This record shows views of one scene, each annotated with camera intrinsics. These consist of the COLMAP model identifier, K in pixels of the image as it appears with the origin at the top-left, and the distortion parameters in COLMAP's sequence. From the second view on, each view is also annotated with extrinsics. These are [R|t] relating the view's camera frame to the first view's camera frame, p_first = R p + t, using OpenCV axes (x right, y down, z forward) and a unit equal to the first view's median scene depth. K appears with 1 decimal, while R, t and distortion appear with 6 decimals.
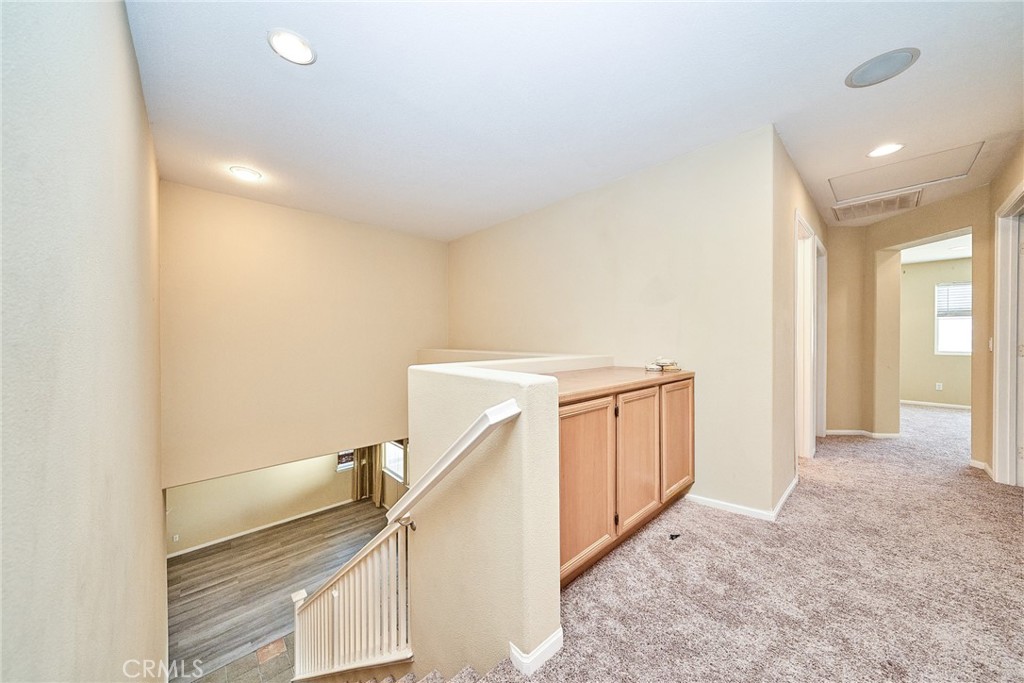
lens RADIAL K [[348.1, 0, 512.0], [0, 348.1, 341.5], [0, 0, 1]] dist [0.000586, 0.000055]
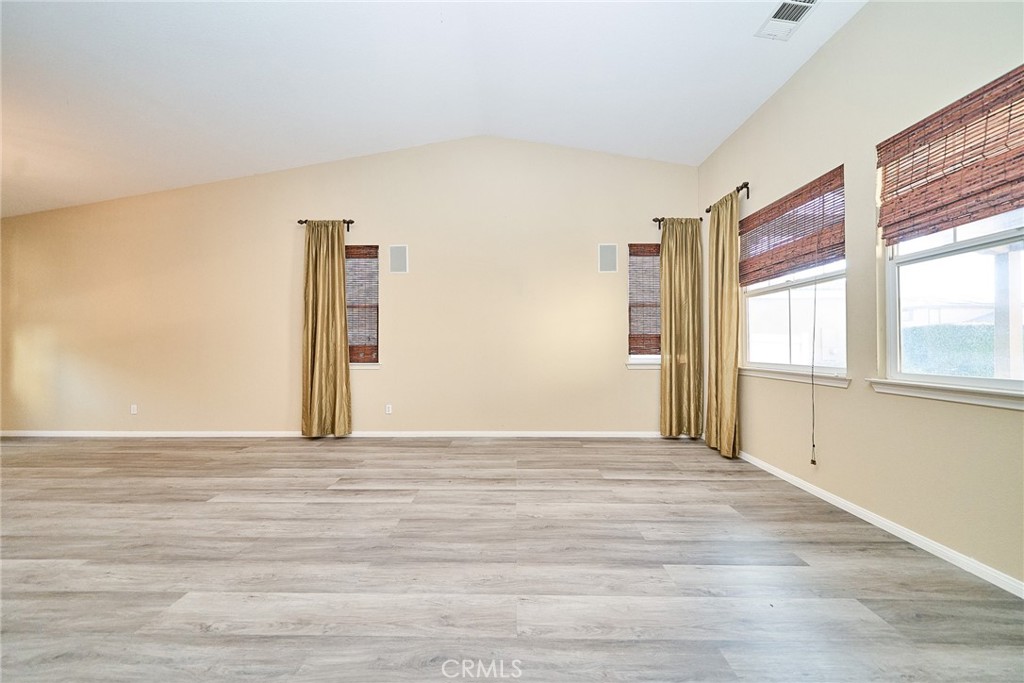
lens RADIAL K [[348.1, 0, 512.0], [0, 348.1, 341.5], [0, 0, 1]] dist [0.000586, 0.000055]
pose [[0.727941, -0.006520, -0.685609, -0.356151], [-0.010271, 0.999739, -0.020412, 0.435415], [0.685563, 0.021901, 0.727684, 0.664441]]
